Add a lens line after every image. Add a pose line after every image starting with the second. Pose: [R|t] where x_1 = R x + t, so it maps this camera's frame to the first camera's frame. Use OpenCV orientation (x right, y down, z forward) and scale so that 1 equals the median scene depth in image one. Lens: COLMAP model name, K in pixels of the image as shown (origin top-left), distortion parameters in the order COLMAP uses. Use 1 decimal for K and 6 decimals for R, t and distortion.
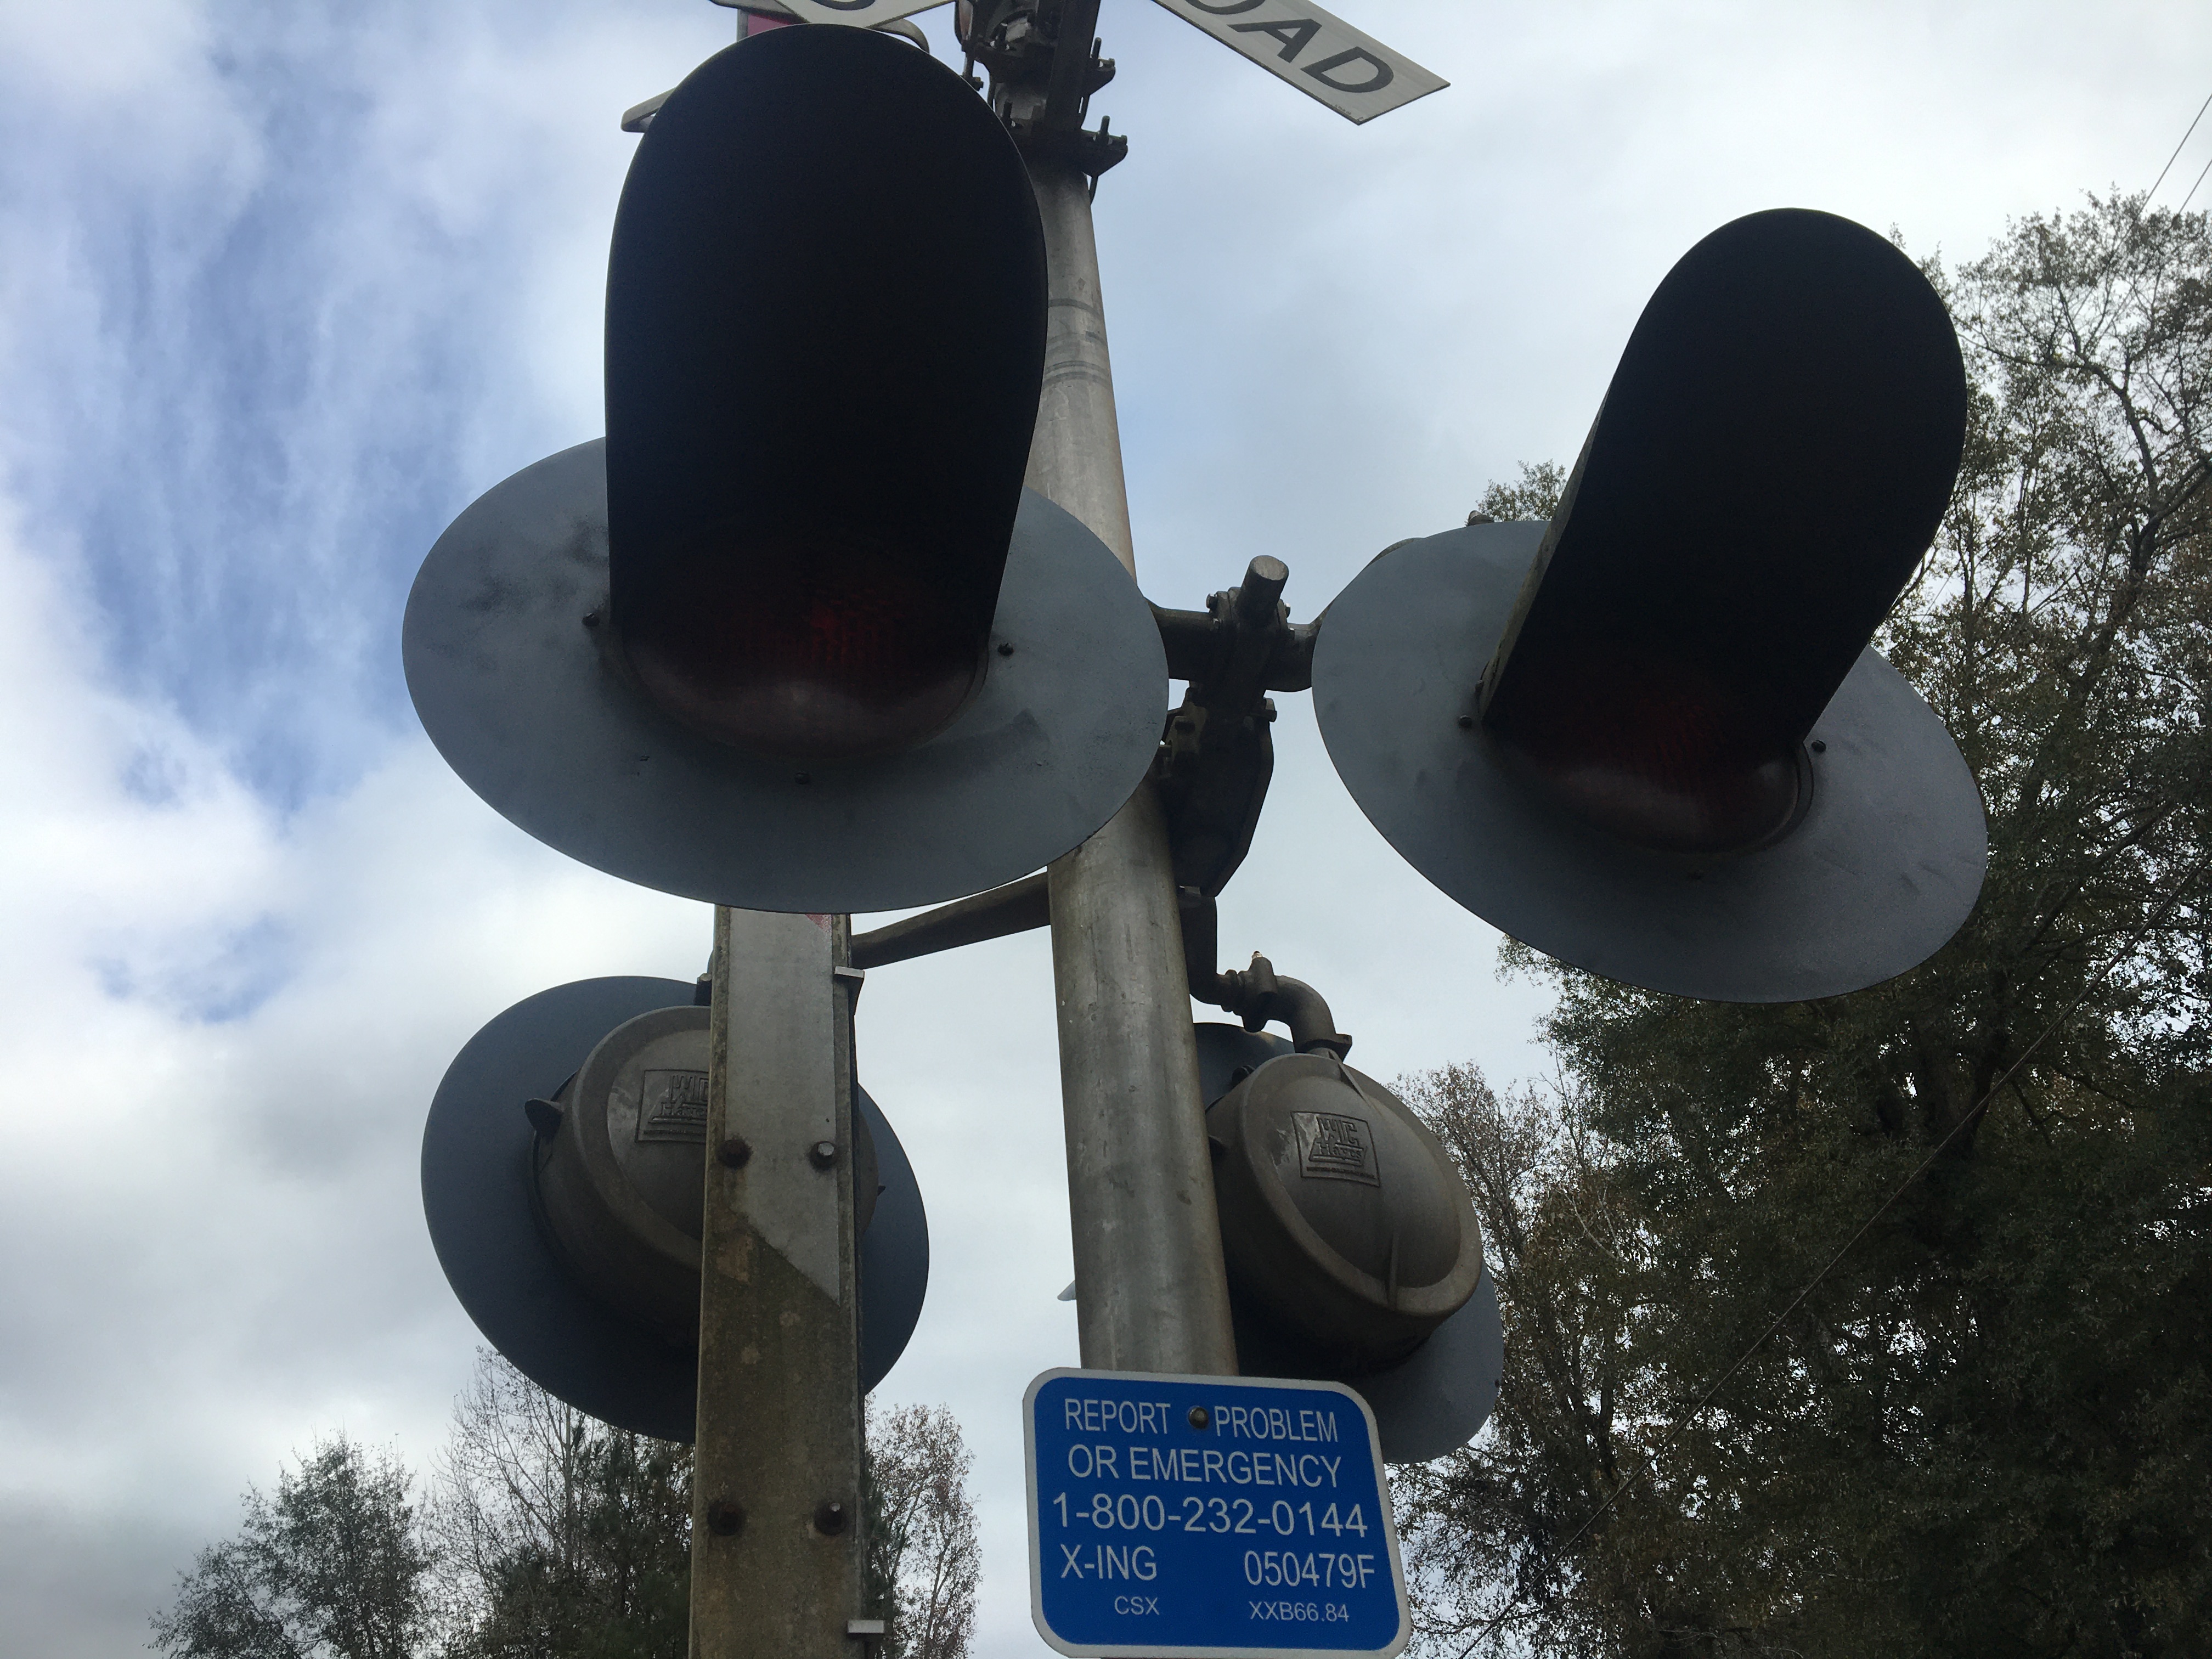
lens RADIAL K [[1809.3, 0, 1080.2], [0, 1809.3, 851.5], [0, 0, 1]] dist [0.055734, -0.079479]
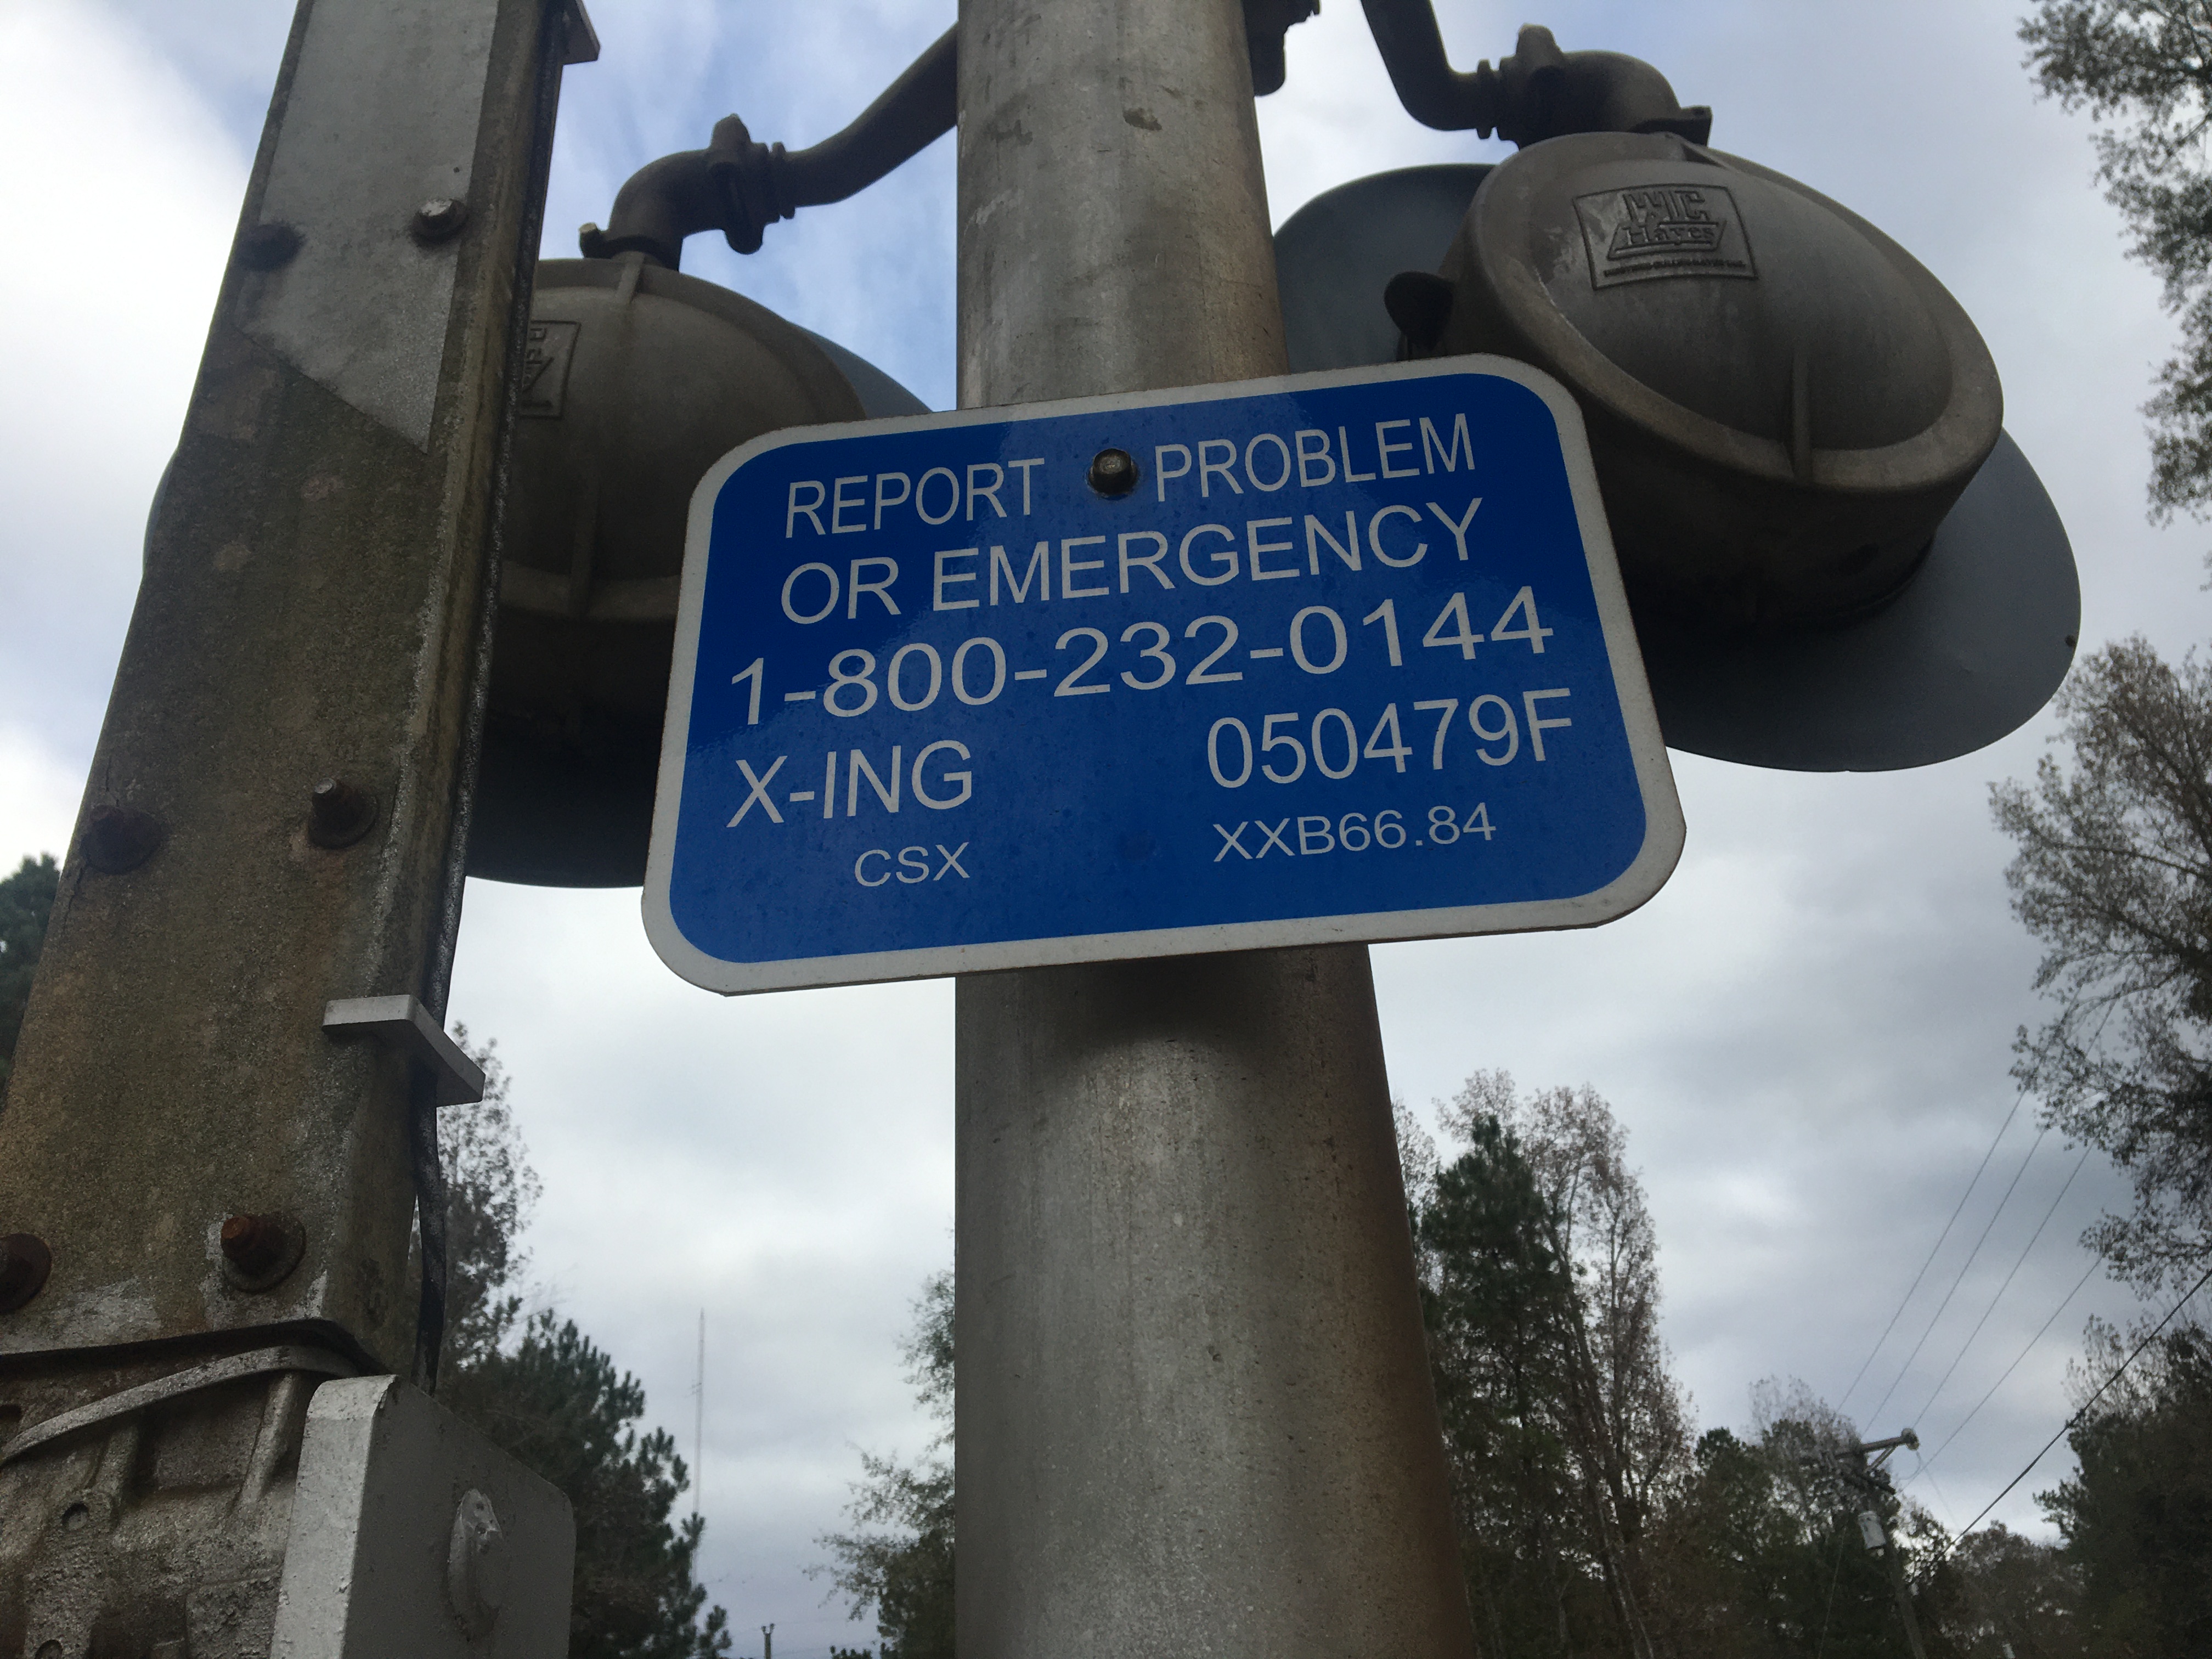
lens RADIAL K [[1809.3, 0, 1097.1], [0, 1809.3, 828.9], [0, 0, 1]] dist [0.055734, -0.079479]
pose [[0.937177, -0.161349, -0.309298, 0.165917], [0.203459, 0.973008, 0.108902, 0.324857], [0.283378, -0.164990, 0.944709, 0.563711]]
